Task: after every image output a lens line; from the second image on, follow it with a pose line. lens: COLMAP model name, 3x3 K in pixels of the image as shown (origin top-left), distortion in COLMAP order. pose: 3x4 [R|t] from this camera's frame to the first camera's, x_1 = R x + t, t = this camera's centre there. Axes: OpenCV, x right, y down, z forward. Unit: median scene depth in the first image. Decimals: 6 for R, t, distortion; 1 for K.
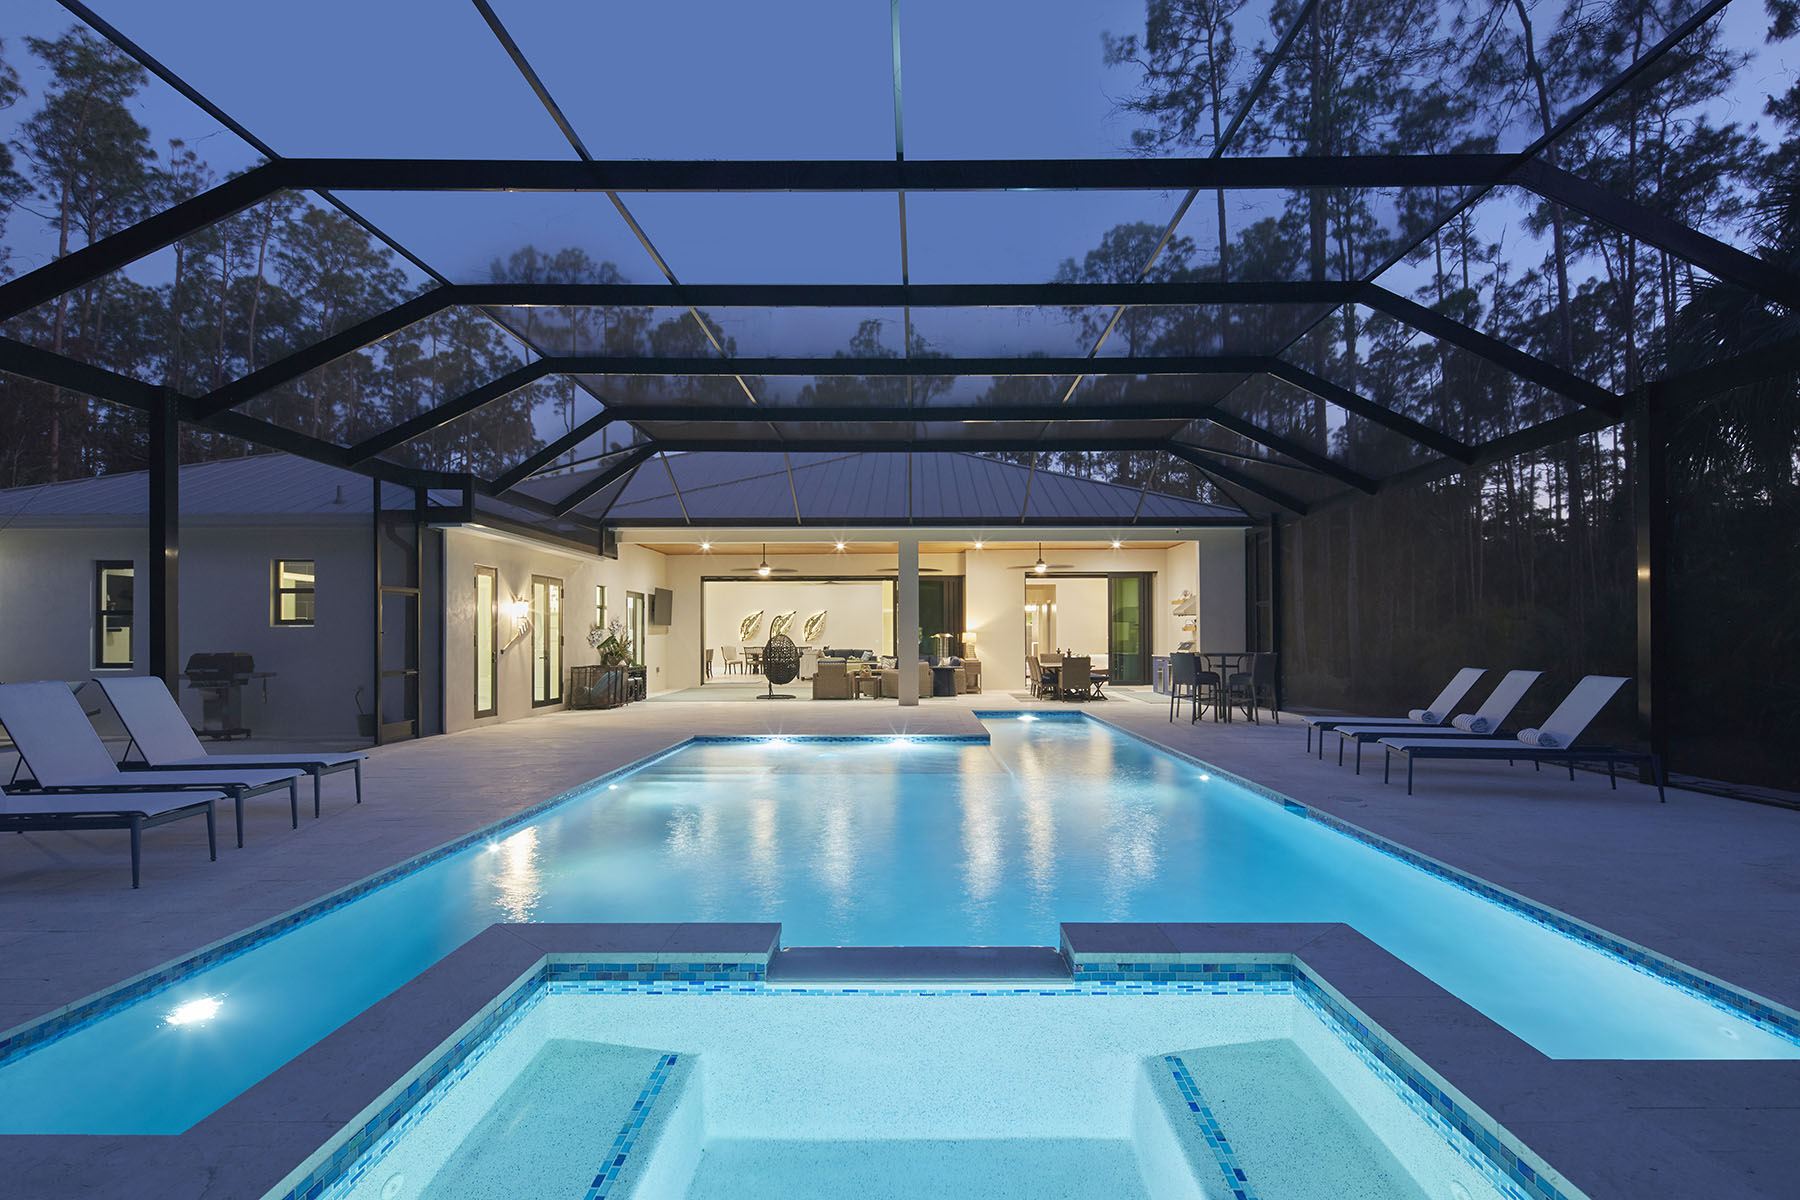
lens RADIAL K [[881.1, 0, 902.2], [0, 881.1, 635.8], [0, 0, 1]] dist [-0.000844, 0.000211]
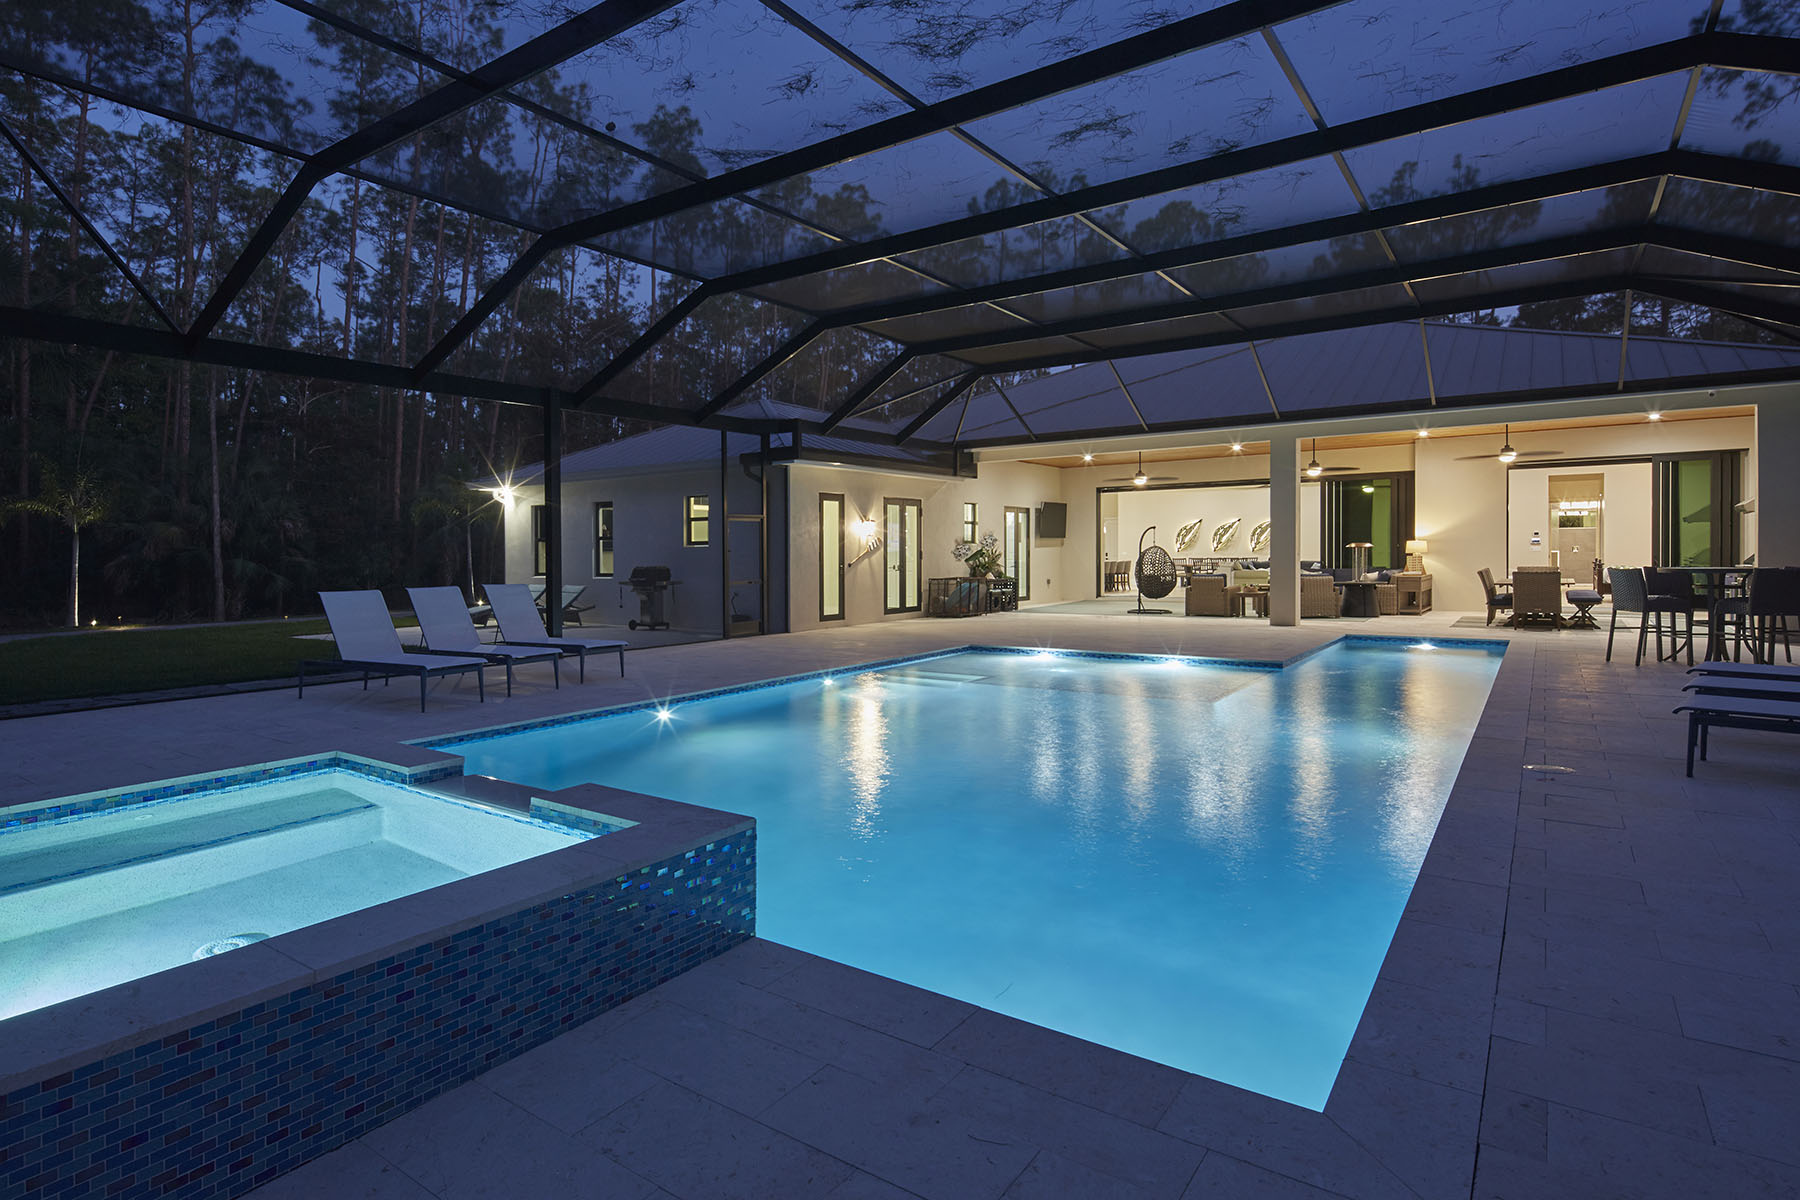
lens RADIAL K [[923.8, 0, 900.6], [0, 923.8, 559.7], [0, 0, 1]] dist [0.002775, -0.000377]
pose [[0.823531, -0.001404, -0.567270, 0.224426], [0.011256, 0.999841, 0.013866, -0.004245], [0.567160, -0.017804, 0.823415, 0.021863]]
